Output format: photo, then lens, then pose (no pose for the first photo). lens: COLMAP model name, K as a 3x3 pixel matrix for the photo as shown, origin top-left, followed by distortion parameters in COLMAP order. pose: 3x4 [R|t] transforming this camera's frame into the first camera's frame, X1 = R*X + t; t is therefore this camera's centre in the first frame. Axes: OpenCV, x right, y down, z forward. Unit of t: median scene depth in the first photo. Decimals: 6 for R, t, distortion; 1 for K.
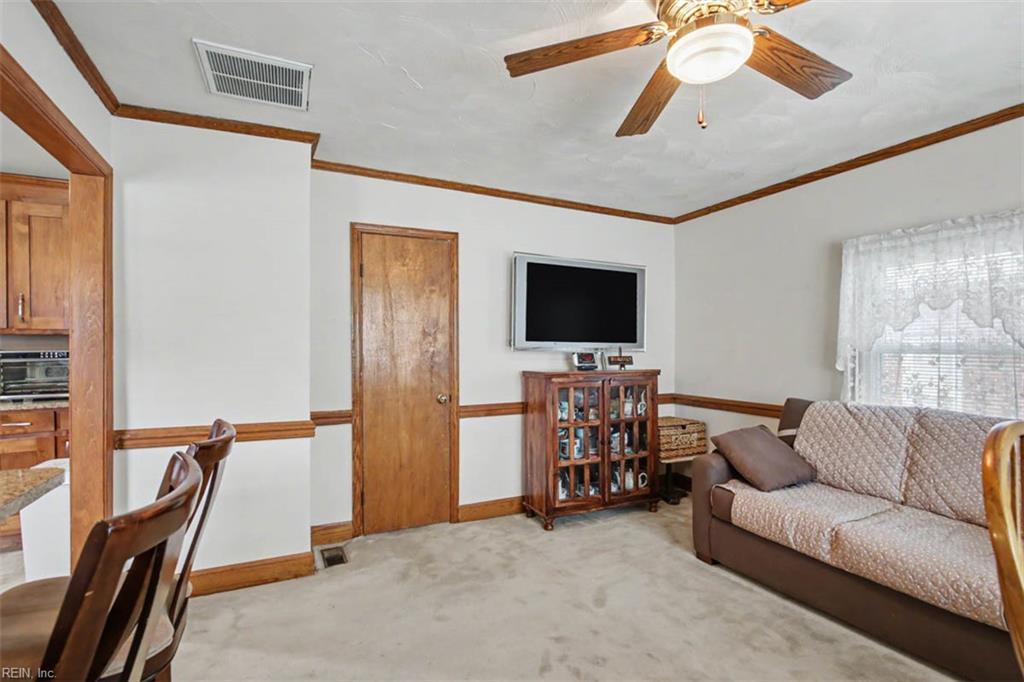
lens RADIAL K [[481.1, 0, 527.9], [0, 481.1, 348.8], [0, 0, 1]] dist [-0.005051, 0.001528]
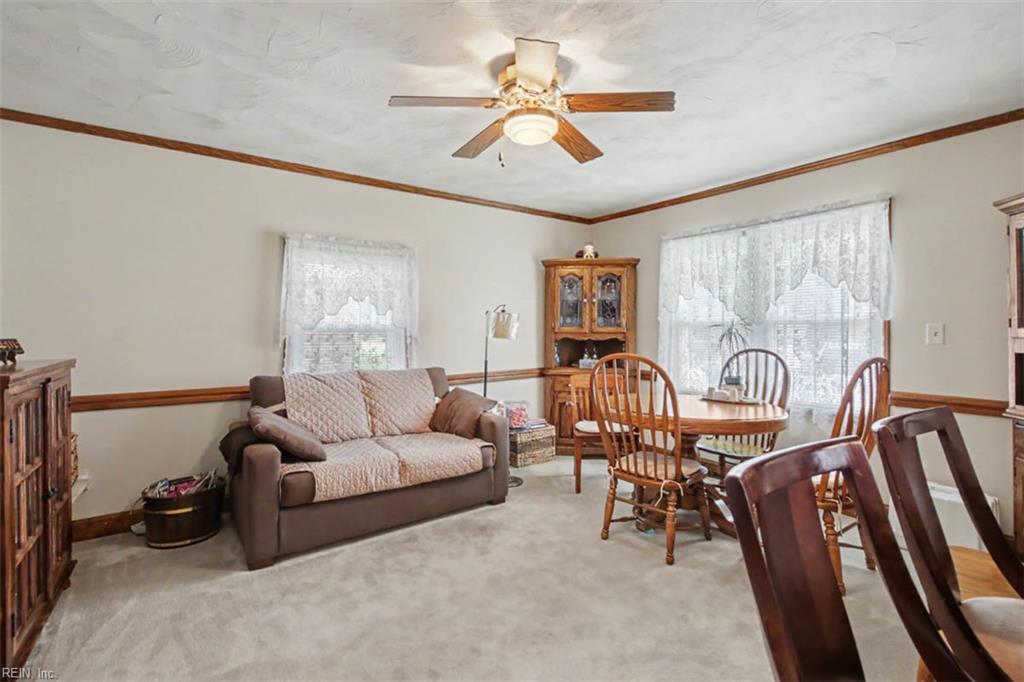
lens RADIAL K [[481.1, 0, 509.4], [0, 481.1, 326.2], [0, 0, 1]] dist [-0.005051, 0.001528]
pose [[-0.144127, 0.002442, 0.989556, -0.550911], [-0.006629, 0.999972, -0.003434, -0.001927], [-0.989537, -0.007055, -0.144107, 0.652684]]
